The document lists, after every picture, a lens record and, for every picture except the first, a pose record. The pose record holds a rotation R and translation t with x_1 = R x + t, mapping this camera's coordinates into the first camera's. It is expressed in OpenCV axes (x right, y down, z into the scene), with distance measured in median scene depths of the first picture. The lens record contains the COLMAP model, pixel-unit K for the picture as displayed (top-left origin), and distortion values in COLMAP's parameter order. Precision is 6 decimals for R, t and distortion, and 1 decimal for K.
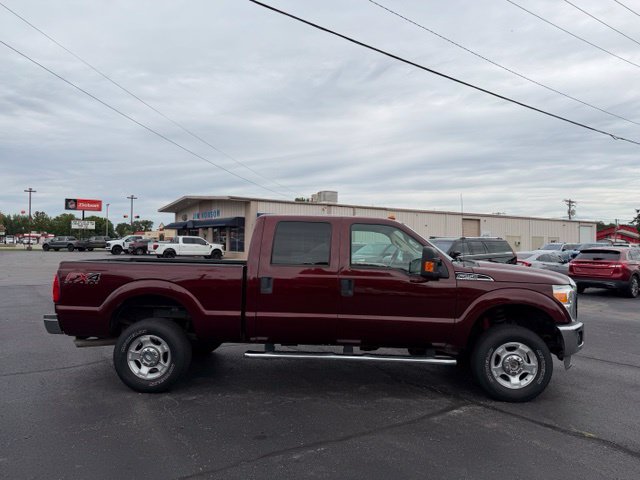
lens RADIAL K [[451.4, 0, 314.7], [0, 451.4, 252.1], [0, 0, 1]] dist [0.042432, -0.052601]
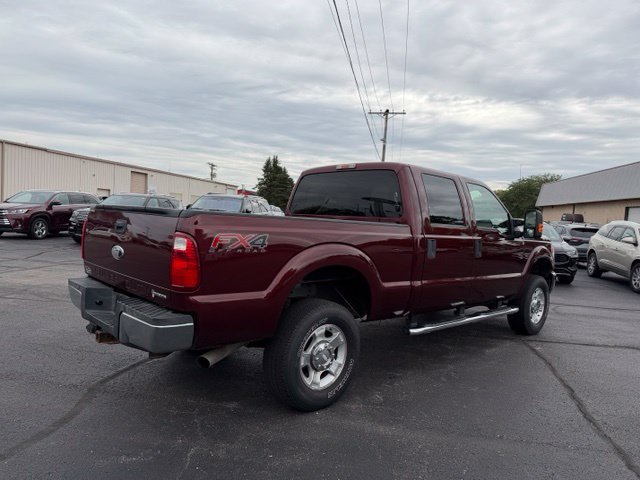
lens RADIAL K [[451.4, 0, 325.9], [0, 451.4, 256.2], [0, 0, 1]] dist [0.042432, -0.052601]
pose [[0.687273, -0.035655, 0.725523, -0.092095], [-0.040450, 0.995366, 0.087233, 0.002287], [-0.725272, -0.089300, 0.682646, 0.059380]]
